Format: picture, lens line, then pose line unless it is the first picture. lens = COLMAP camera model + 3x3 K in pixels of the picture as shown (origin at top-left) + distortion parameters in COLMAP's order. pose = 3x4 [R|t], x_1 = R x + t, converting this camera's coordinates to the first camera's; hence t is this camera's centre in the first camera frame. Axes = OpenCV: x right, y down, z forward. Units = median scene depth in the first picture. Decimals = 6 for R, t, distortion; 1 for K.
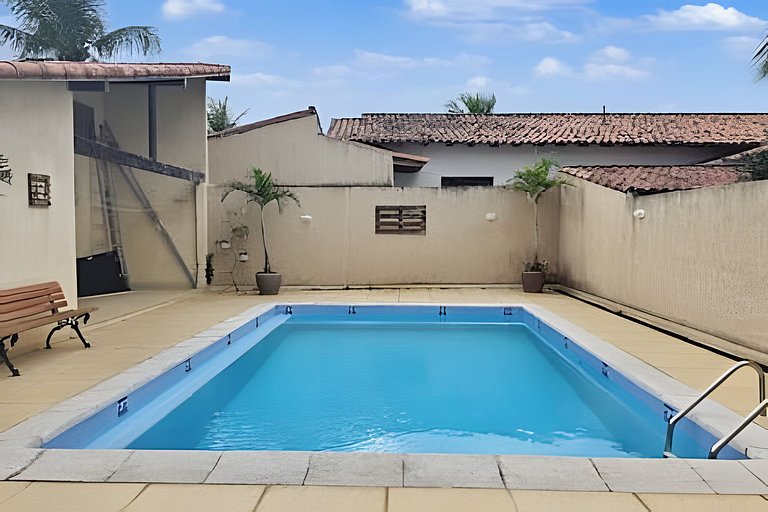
lens RADIAL K [[538.2, 0, 384.0], [0, 538.2, 256.0], [0, 0, 1]] dist [0.004723, -0.001671]
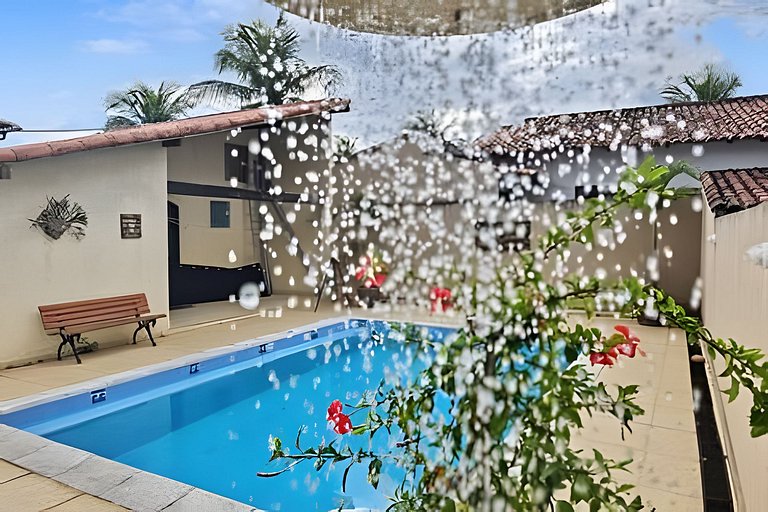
lens RADIAL K [[538.2, 0, 384.0], [0, 538.2, 256.0], [0, 0, 1]] dist [0.004723, -0.001671]
pose [[0.893842, 0.021326, -0.447875, 0.488724], [-0.020786, 0.999765, 0.006122, -0.062461], [0.447900, 0.003838, 0.894075, 0.072165]]
